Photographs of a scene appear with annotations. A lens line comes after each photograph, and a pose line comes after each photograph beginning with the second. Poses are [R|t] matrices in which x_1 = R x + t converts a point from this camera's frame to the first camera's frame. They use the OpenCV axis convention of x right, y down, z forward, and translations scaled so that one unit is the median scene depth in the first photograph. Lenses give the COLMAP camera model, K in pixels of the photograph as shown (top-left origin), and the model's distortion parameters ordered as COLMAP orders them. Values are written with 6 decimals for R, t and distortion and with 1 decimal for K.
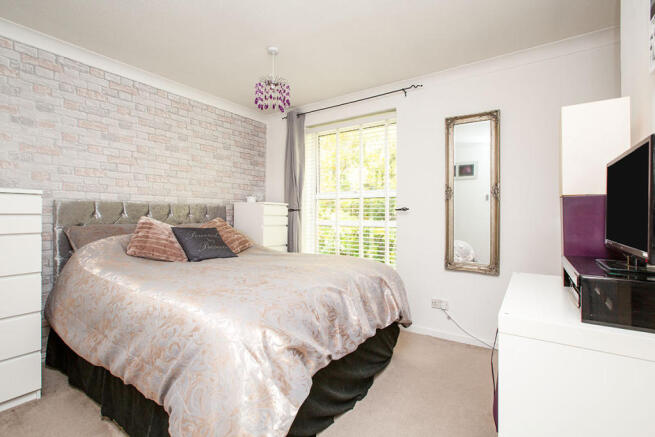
lens RADIAL K [[306.3, 0, 324.3], [0, 306.3, 216.0], [0, 0, 1]] dist [-0.001334, -0.000054]
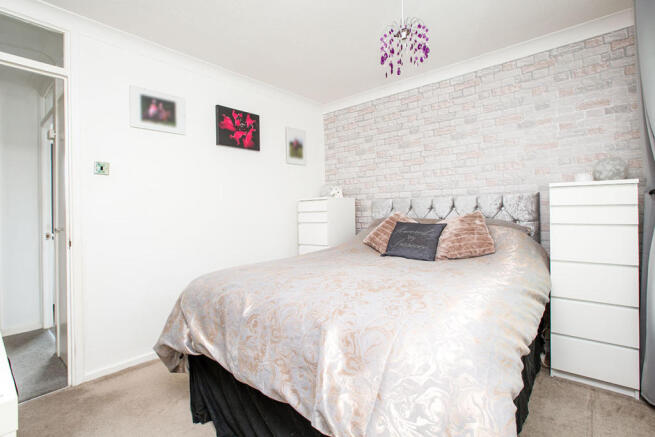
lens RADIAL K [[306.3, 0, 324.3], [0, 306.3, 216.0], [0, 0, 1]] dist [-0.001334, -0.000054]
pose [[-0.106662, 0.020506, -0.994084, 0.469145], [0.014936, 0.999708, 0.019019, -0.004273], [0.994183, -0.012819, -0.106937, 0.696867]]
